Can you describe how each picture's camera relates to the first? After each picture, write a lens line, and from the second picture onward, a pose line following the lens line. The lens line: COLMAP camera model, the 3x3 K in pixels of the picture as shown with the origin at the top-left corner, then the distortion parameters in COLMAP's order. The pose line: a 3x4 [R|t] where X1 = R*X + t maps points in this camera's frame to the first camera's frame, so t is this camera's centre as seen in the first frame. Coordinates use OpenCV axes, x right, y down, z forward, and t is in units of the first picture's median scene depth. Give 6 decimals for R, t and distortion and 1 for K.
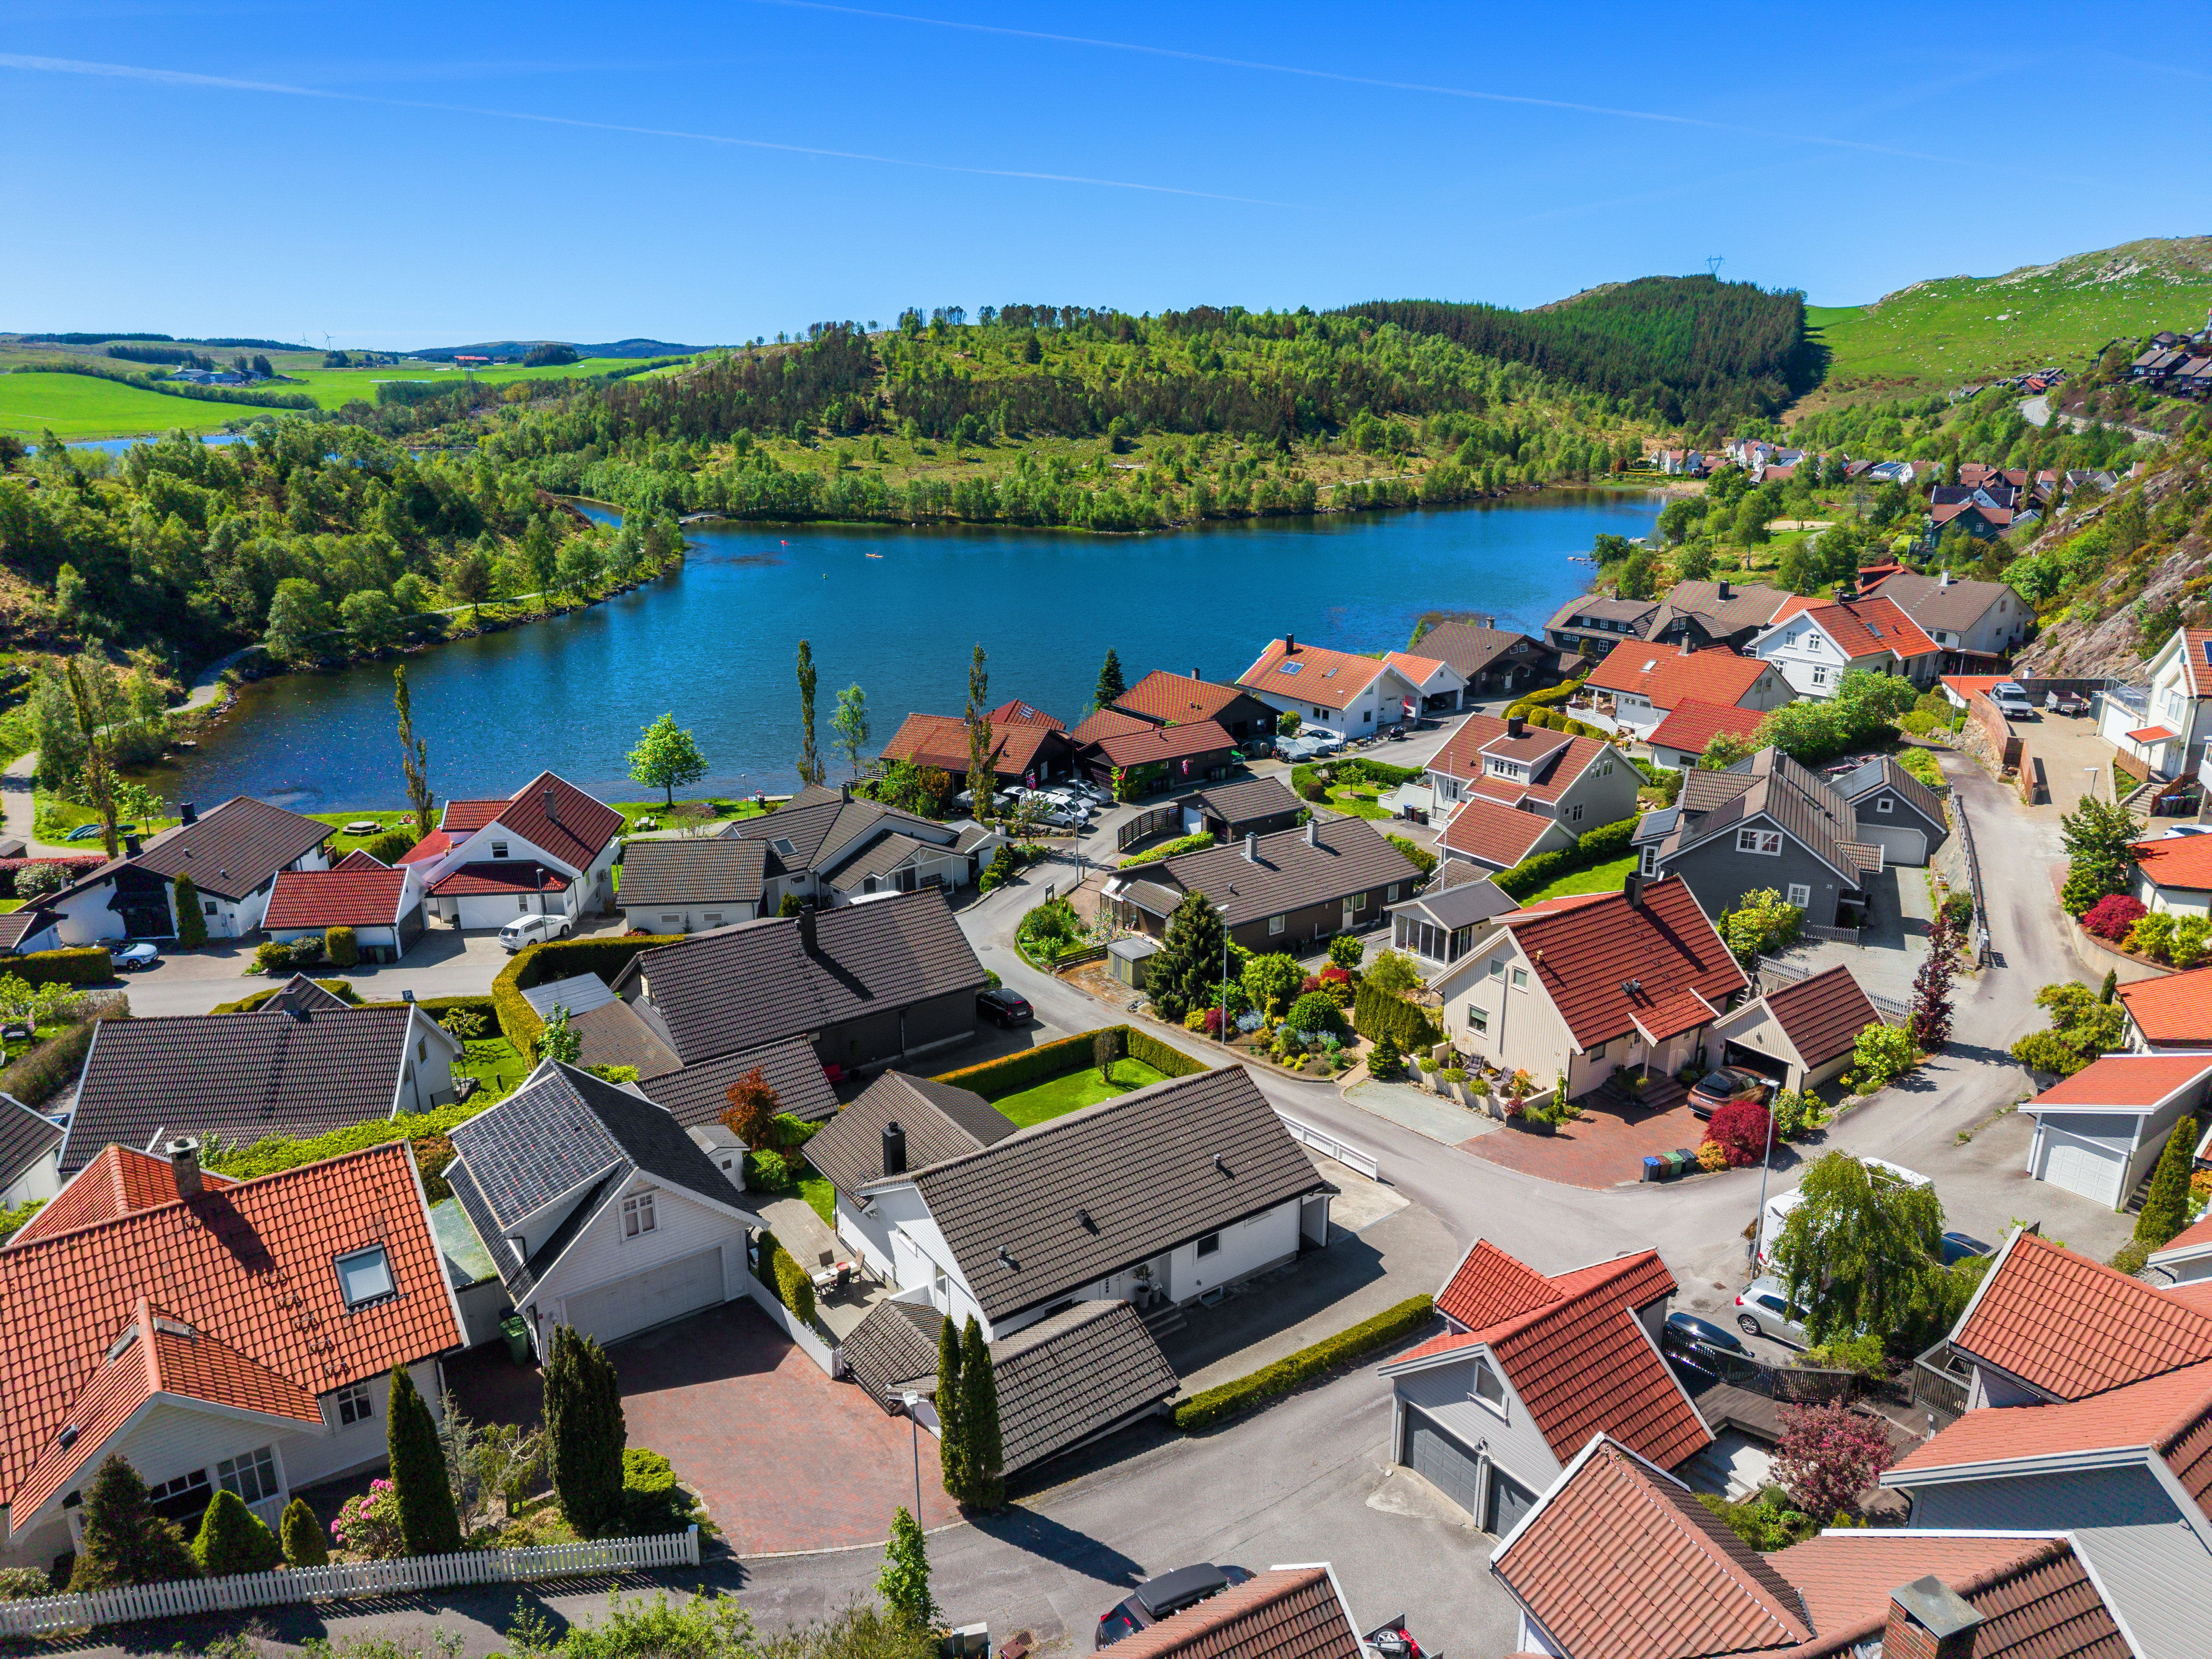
lens RADIAL K [[1462.3, 0, 1128.6], [0, 1462.3, 842.2], [0, 0, 1]] dist [0.077482, -0.102781]
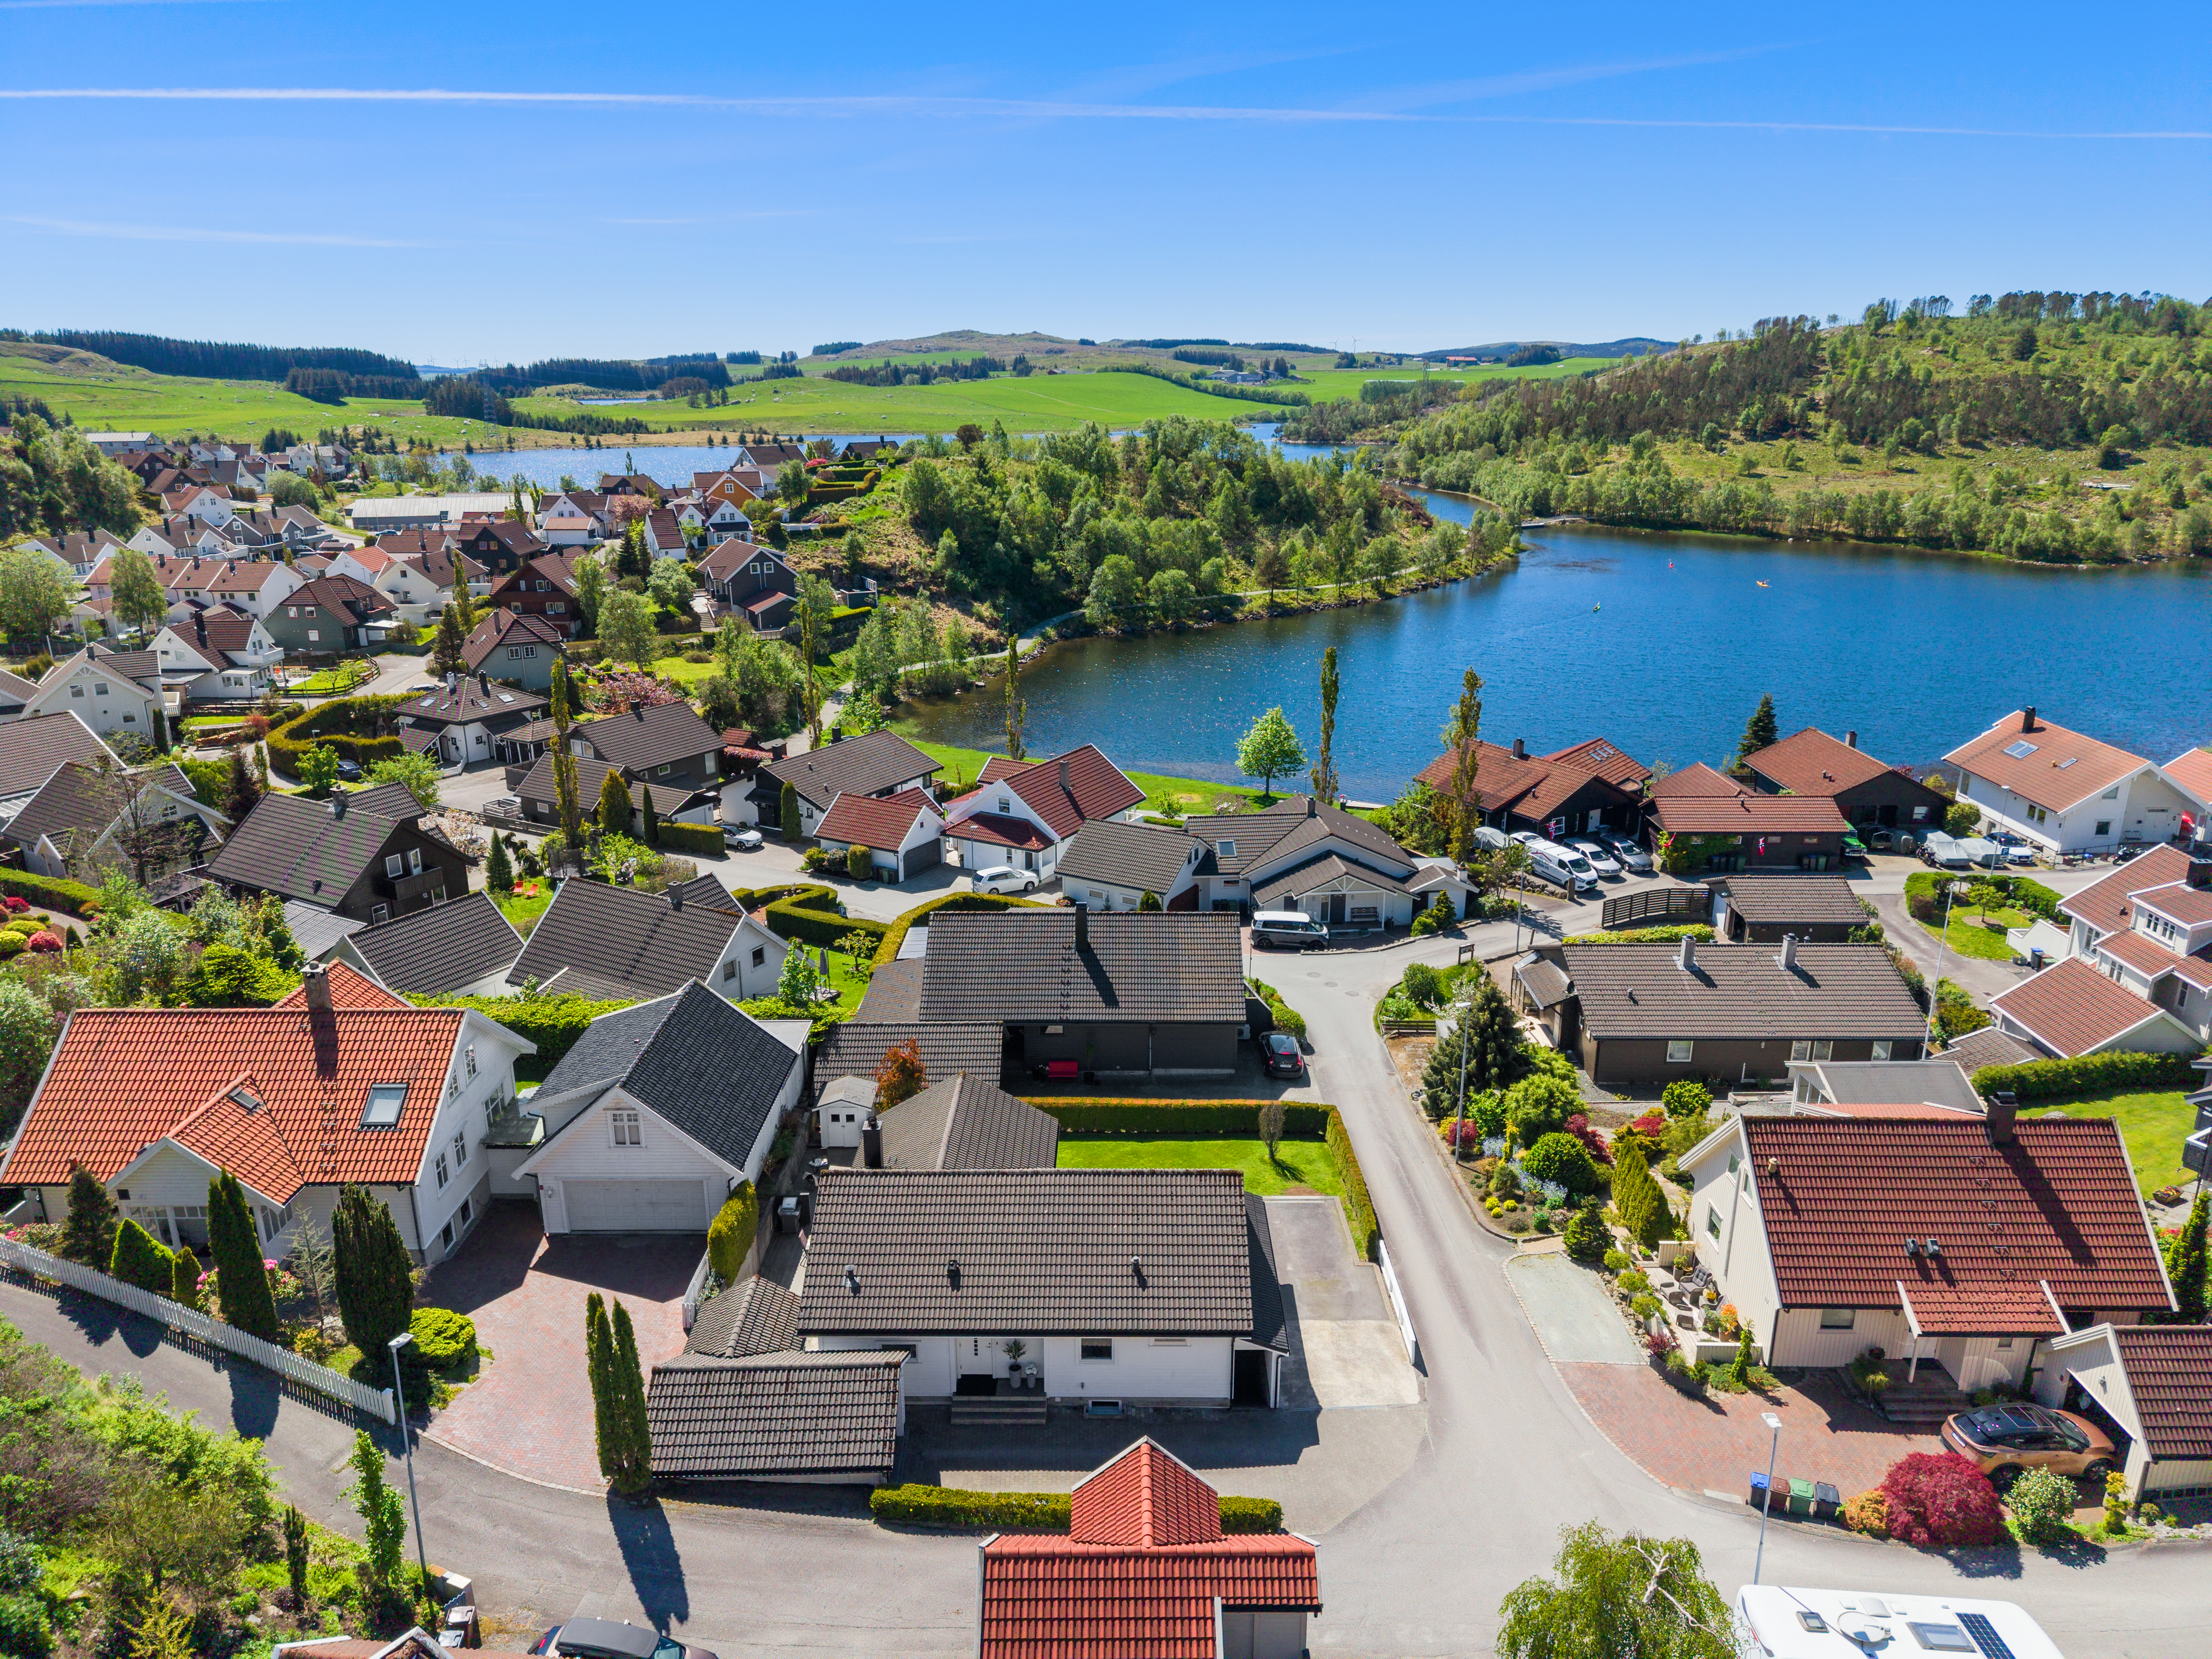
lens RADIAL K [[1472.0, 0, 1116.5], [0, 1472.0, 842.2], [0, 0, 1]] dist [0.050636, -0.058751]
pose [[0.809675, 0.178988, -0.558918, 0.128894], [-0.179591, 0.982237, 0.054387, -0.020602], [0.558725, 0.056341, 0.827437, 0.060196]]
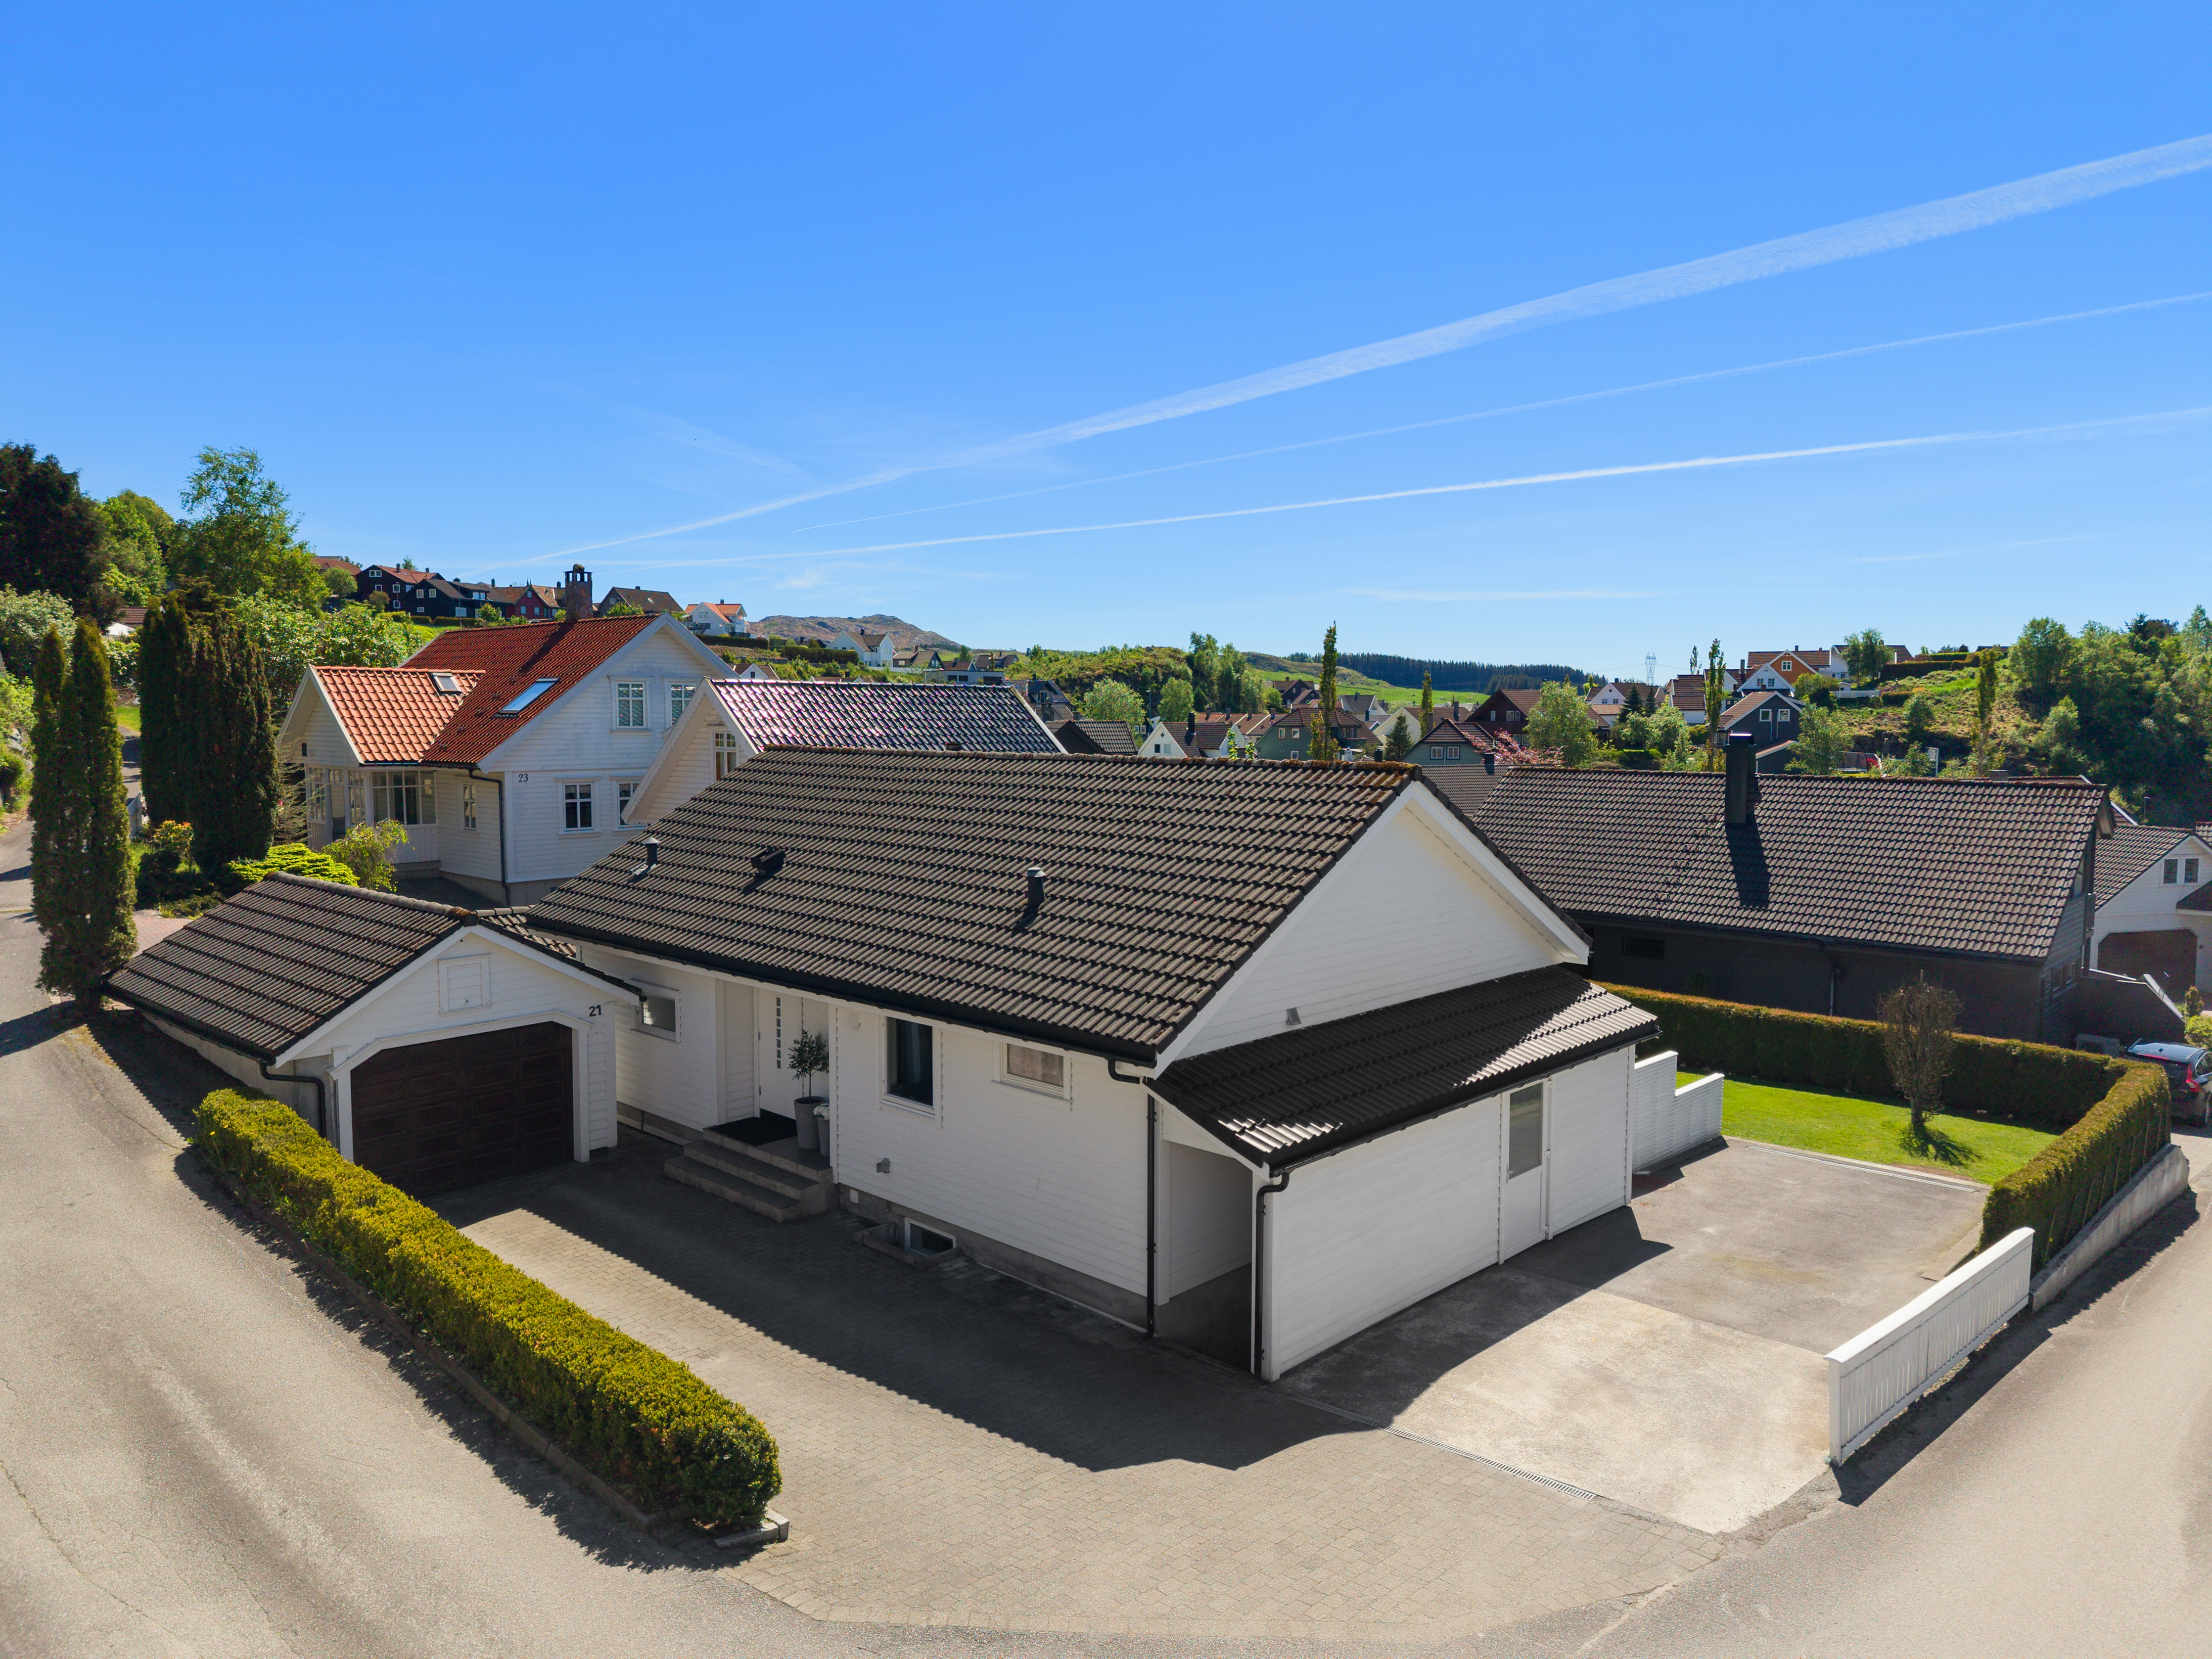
lens RADIAL K [[1472.0, 0, 1116.5], [0, 1472.0, 842.2], [0, 0, 1]] dist [0.050636, -0.058751]
pose [[0.179955, 0.083451, -0.980129, 0.101940], [-0.301539, 0.953105, 0.025786, 0.053938], [0.936317, 0.290907, 0.196679, 0.253564]]
